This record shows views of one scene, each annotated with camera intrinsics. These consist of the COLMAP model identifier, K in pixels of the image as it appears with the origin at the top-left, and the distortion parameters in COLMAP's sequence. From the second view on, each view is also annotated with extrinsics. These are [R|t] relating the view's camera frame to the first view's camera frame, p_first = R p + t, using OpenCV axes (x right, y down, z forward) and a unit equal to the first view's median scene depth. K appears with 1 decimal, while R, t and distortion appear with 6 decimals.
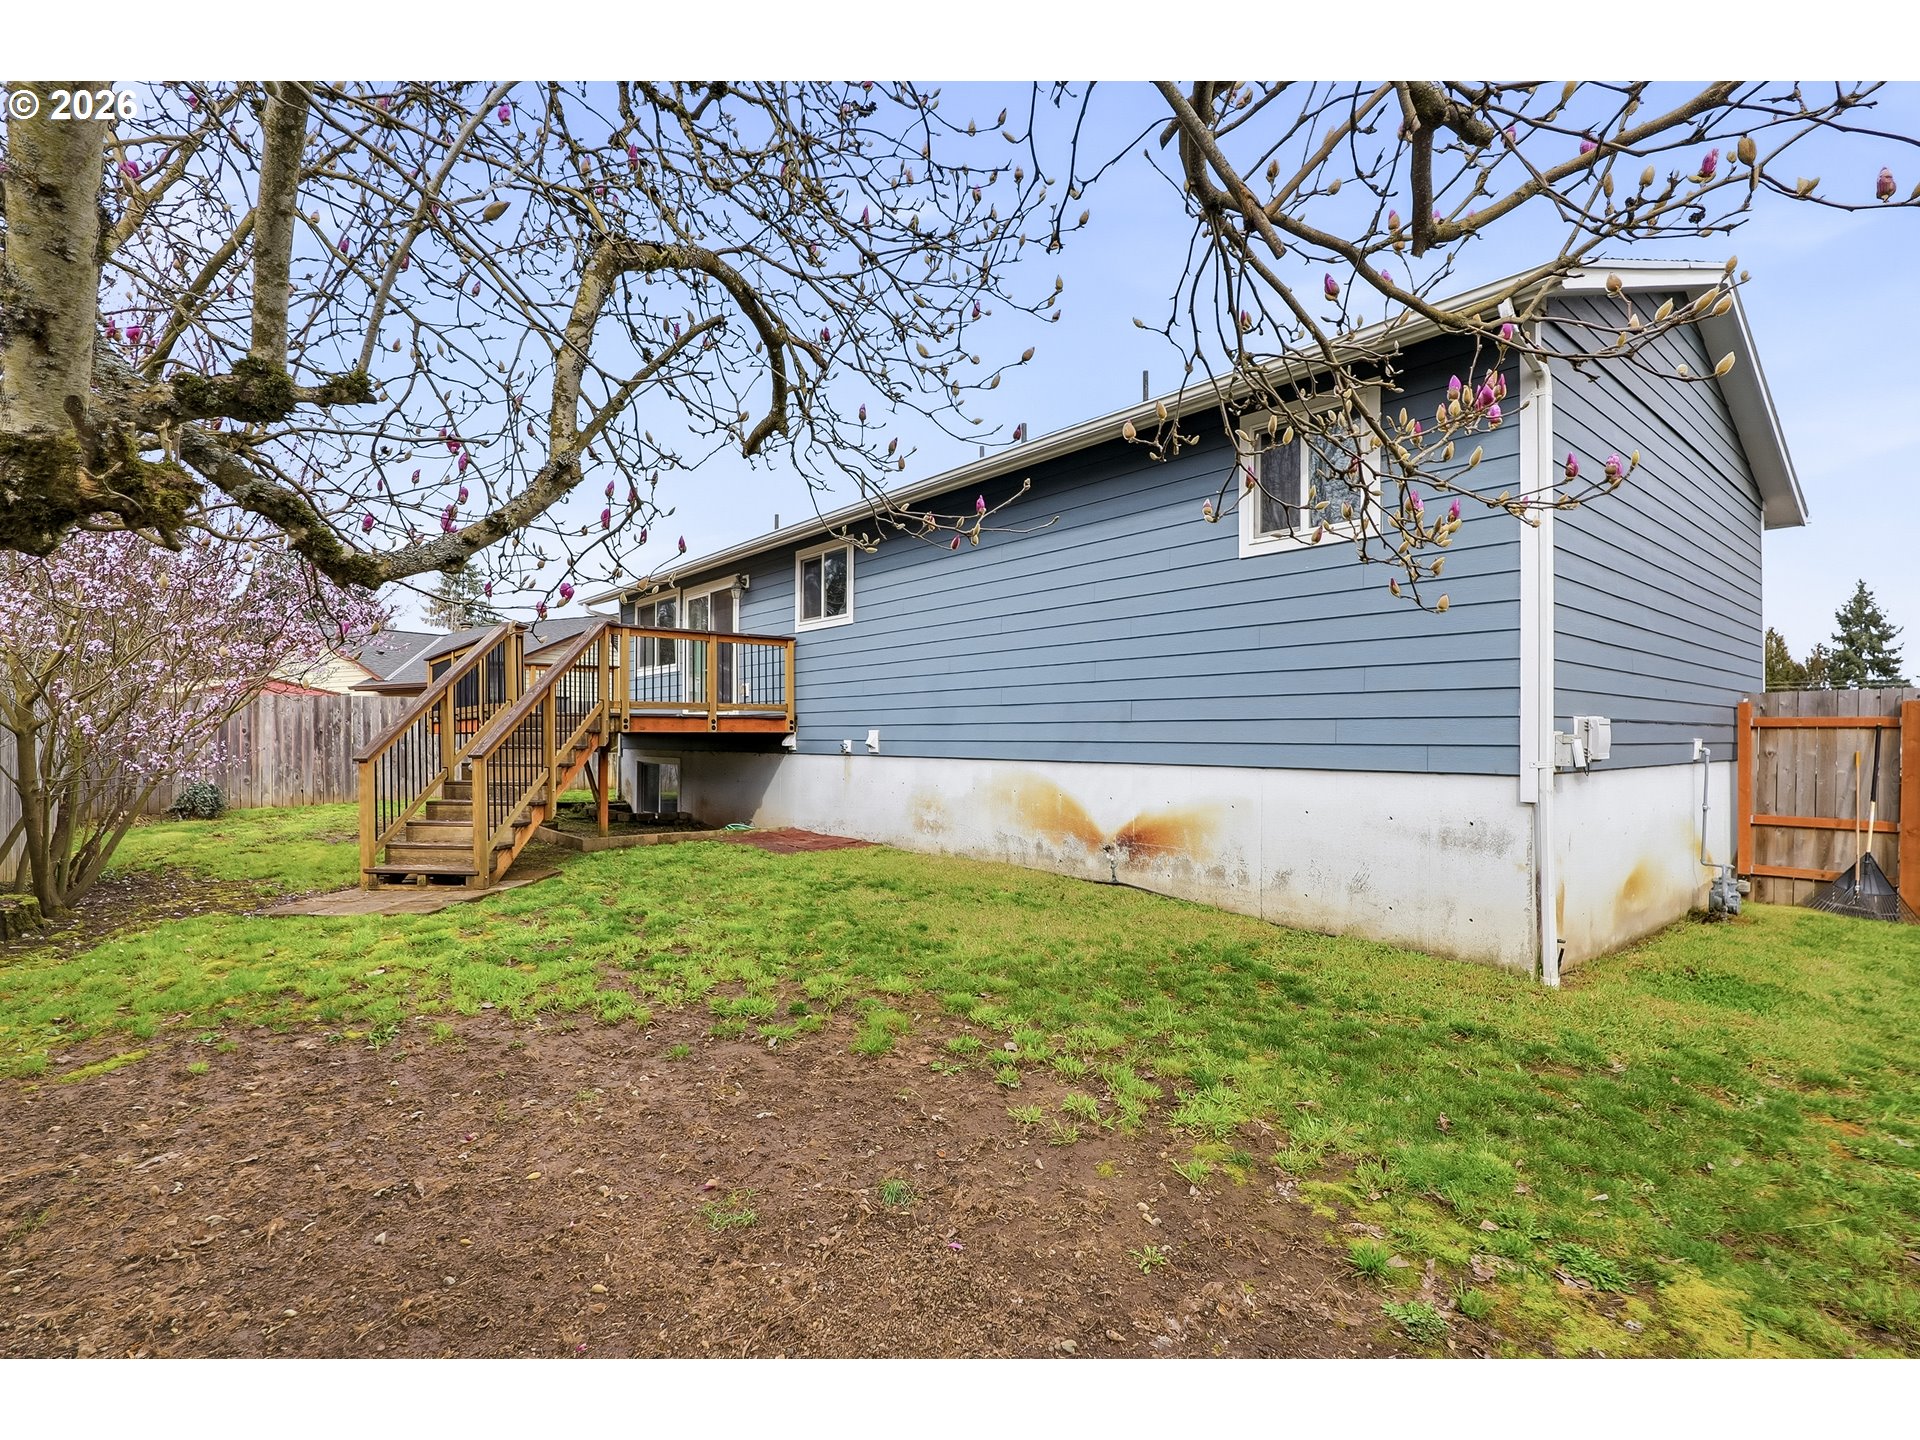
lens RADIAL K [[892.2, 0, 960.0], [0, 892.2, 720.0], [0, 0, 1]] dist [0.001008, -0.000032]
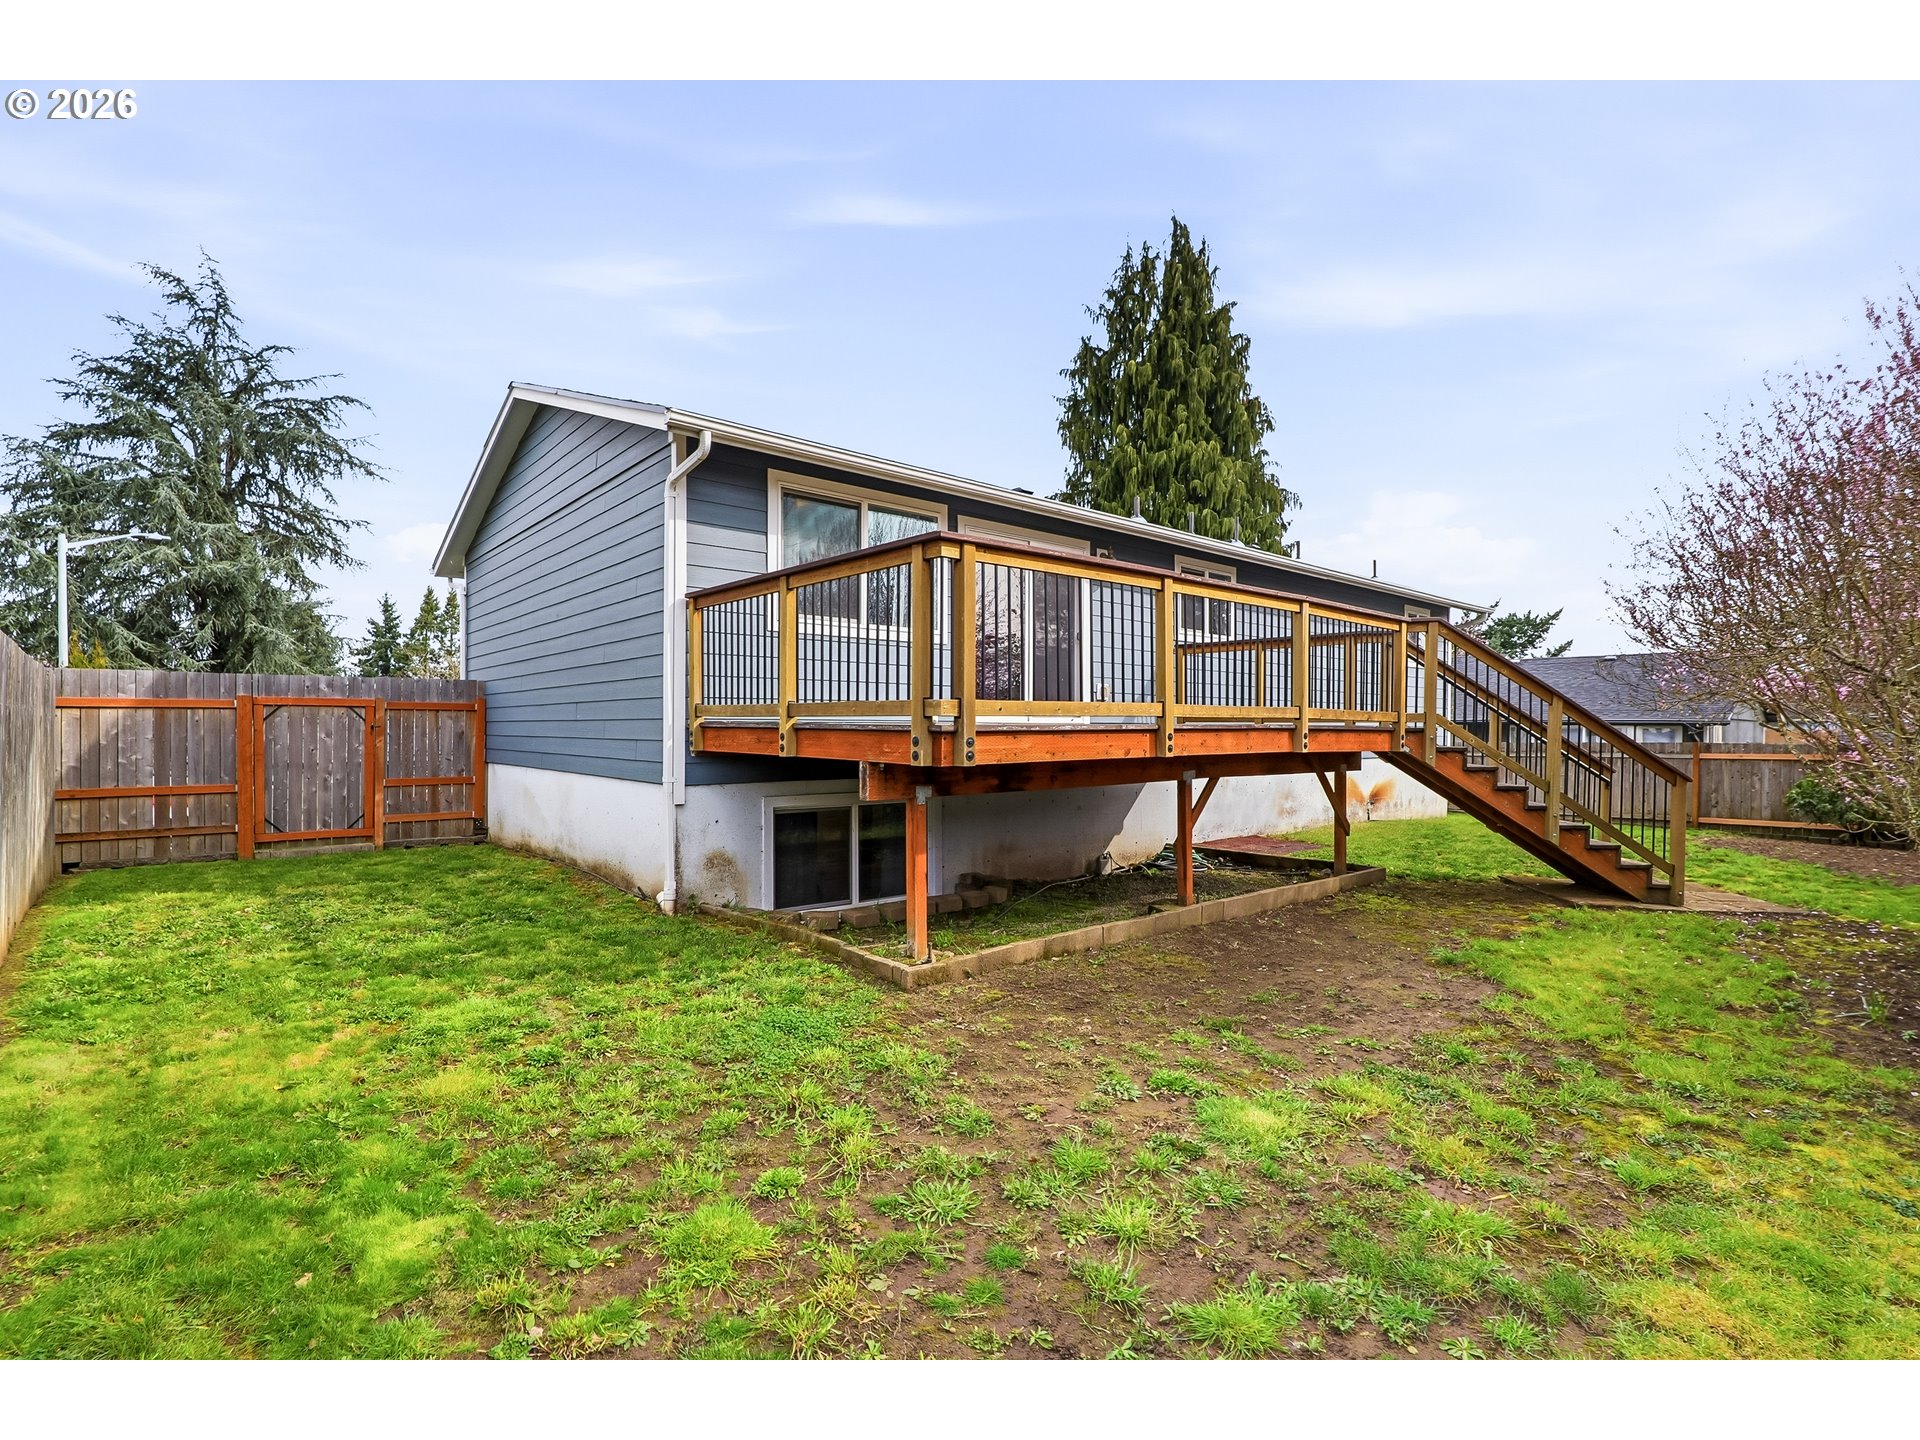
lens RADIAL K [[892.2, 0, 960.0], [0, 892.2, 720.0], [0, 0, 1]] dist [0.001008, -0.000032]
pose [[-0.005536, 0.000442, 0.999985, -0.858299], [-0.011494, 0.999934, -0.000505, -0.010415], [-0.999919, -0.011497, -0.005530, 0.918519]]
